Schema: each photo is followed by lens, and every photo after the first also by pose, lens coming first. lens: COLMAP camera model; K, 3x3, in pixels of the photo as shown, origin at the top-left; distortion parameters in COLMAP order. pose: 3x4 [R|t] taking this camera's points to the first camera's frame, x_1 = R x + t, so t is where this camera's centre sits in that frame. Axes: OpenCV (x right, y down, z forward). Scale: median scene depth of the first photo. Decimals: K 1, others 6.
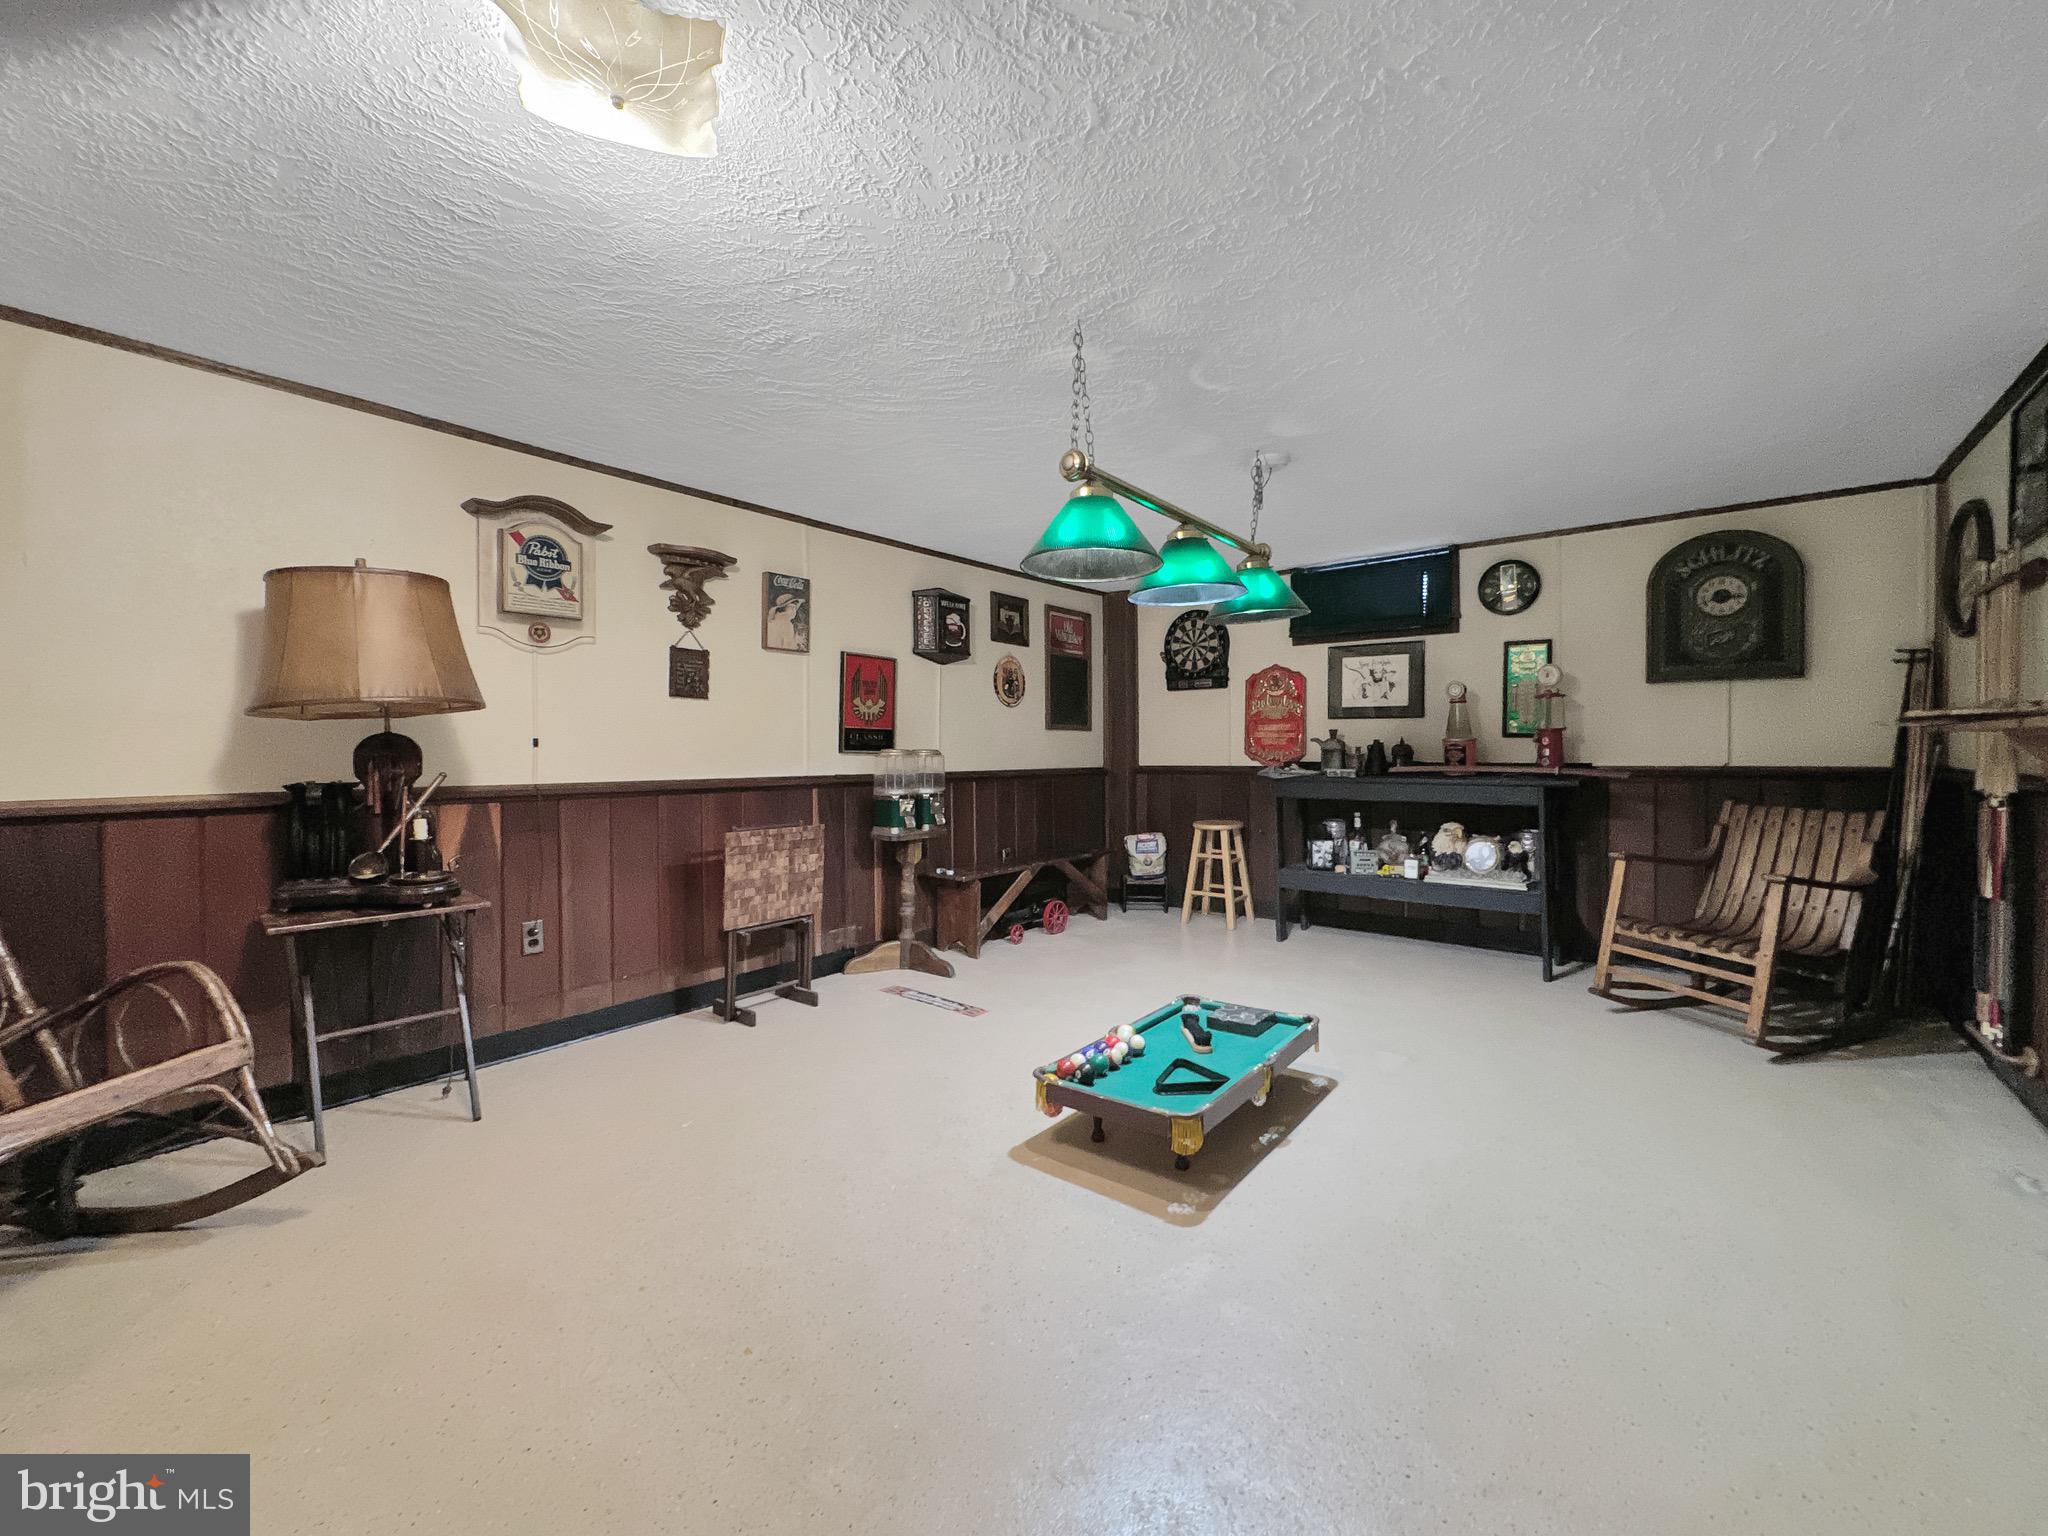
lens RADIAL K [[821.9, 0, 1023.1], [0, 821.9, 756.2], [0, 0, 1]] dist [-0.000784, 0.000198]
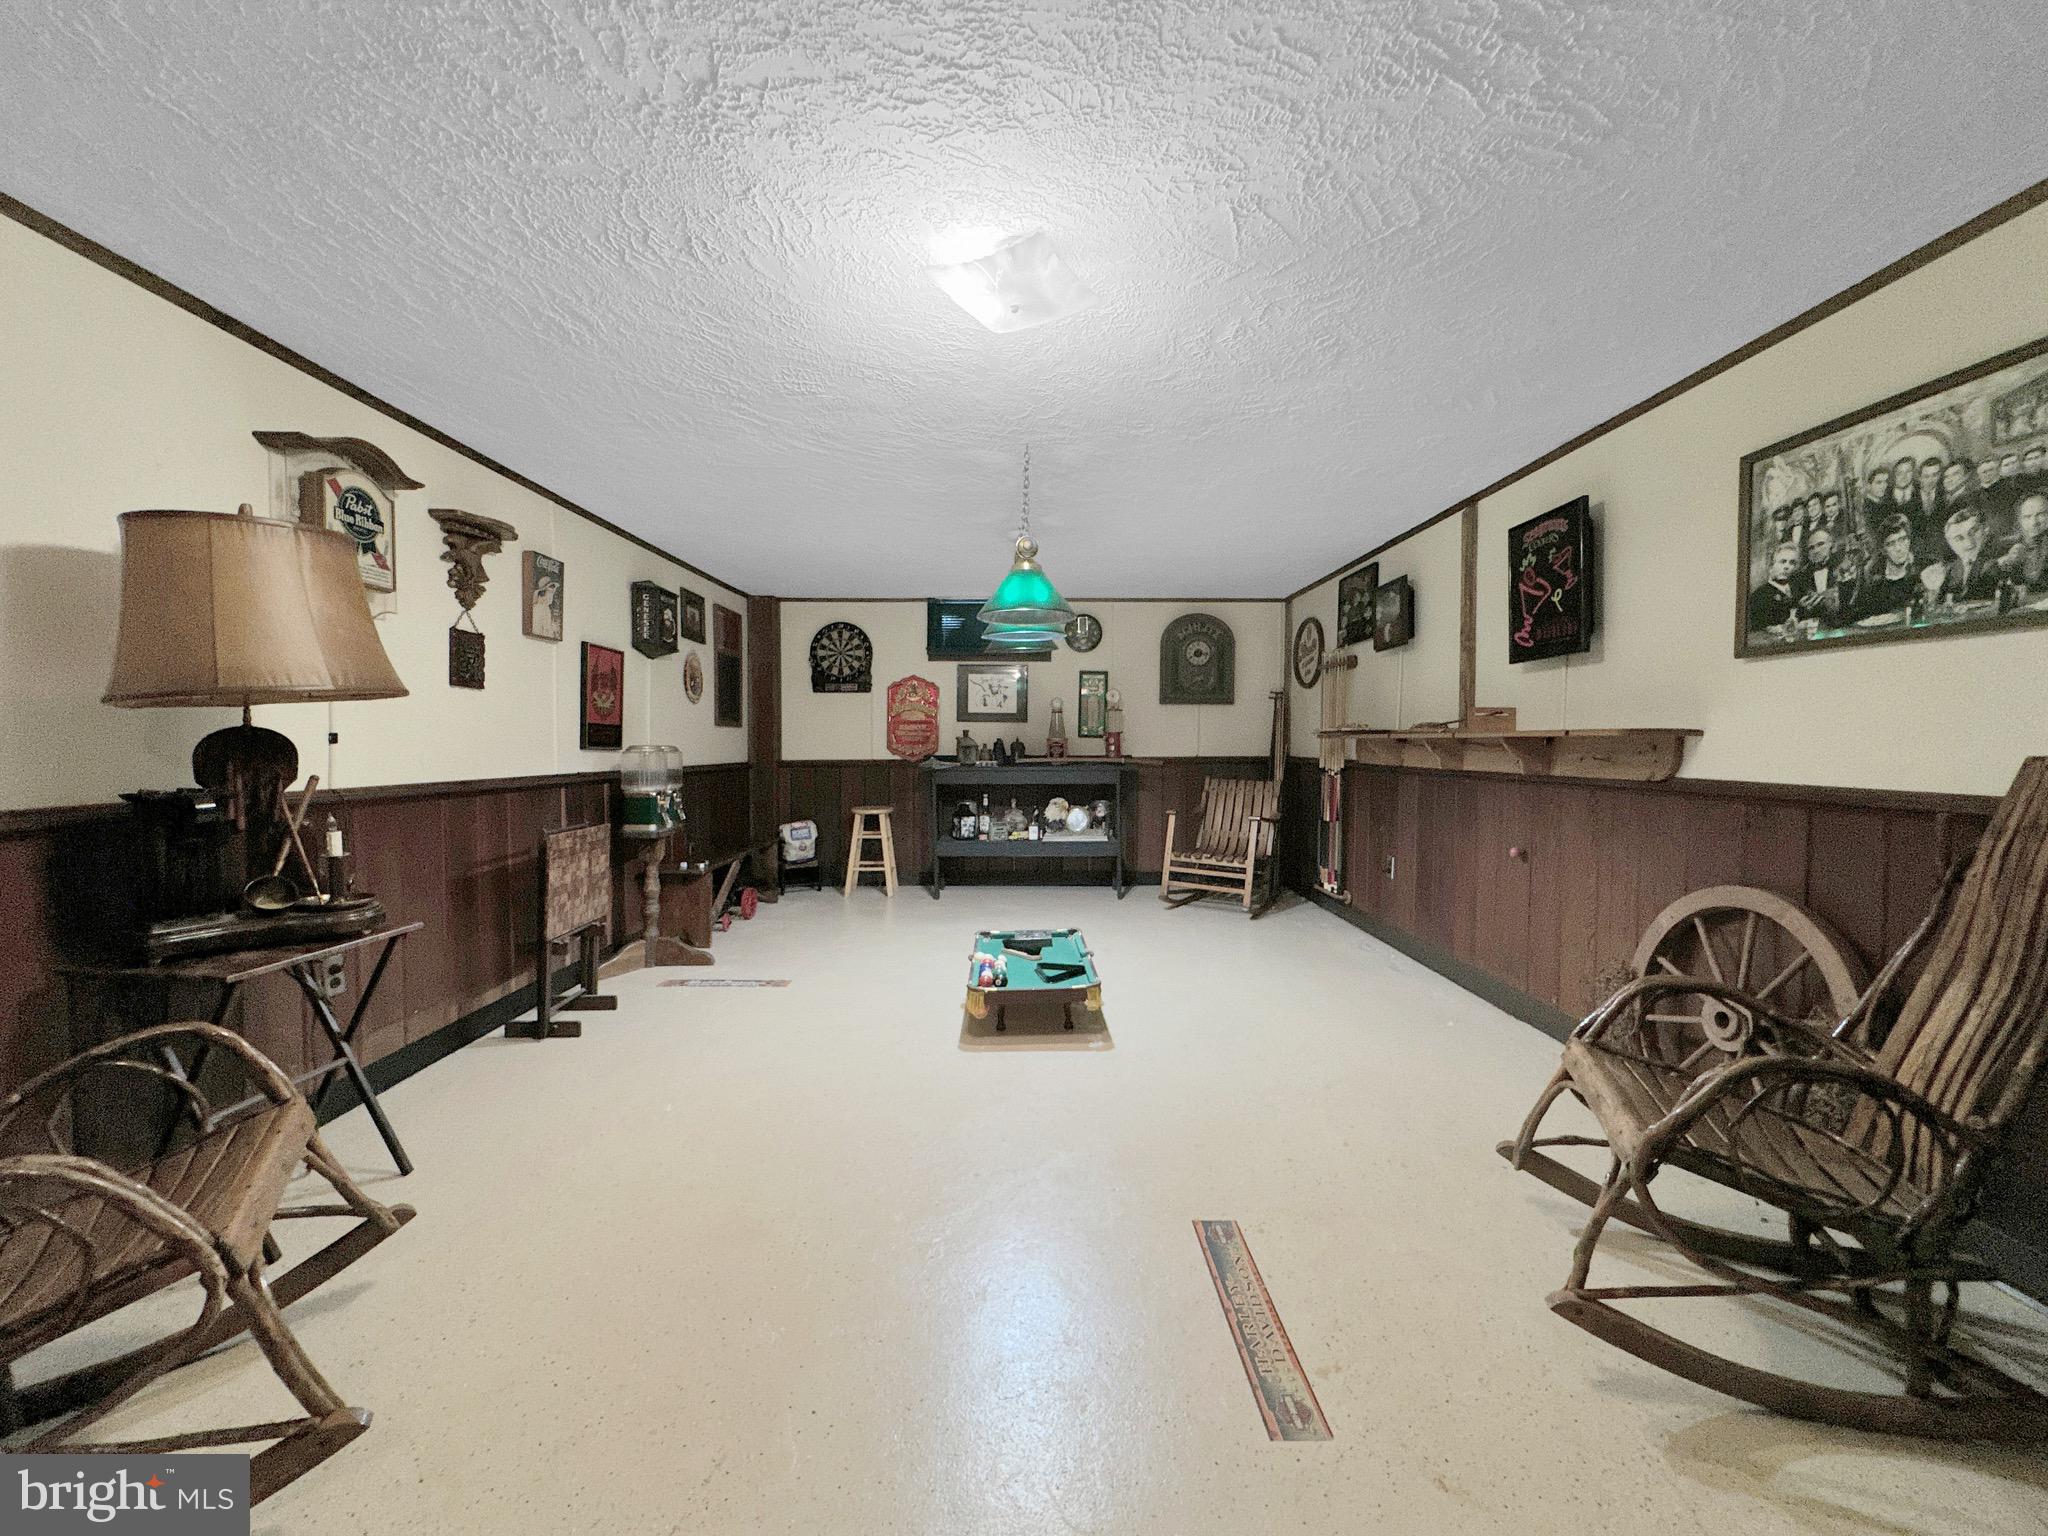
lens RADIAL K [[819.0, 0, 1024.0], [0, 819.0, 768.0], [0, 0, 1]] dist [0.000081, 0.000324]
pose [[0.772068, -0.016416, 0.635328, -0.442938], [0.002465, 0.999736, 0.022836, -0.002866], [-0.635535, -0.016065, 0.771905, -0.048491]]
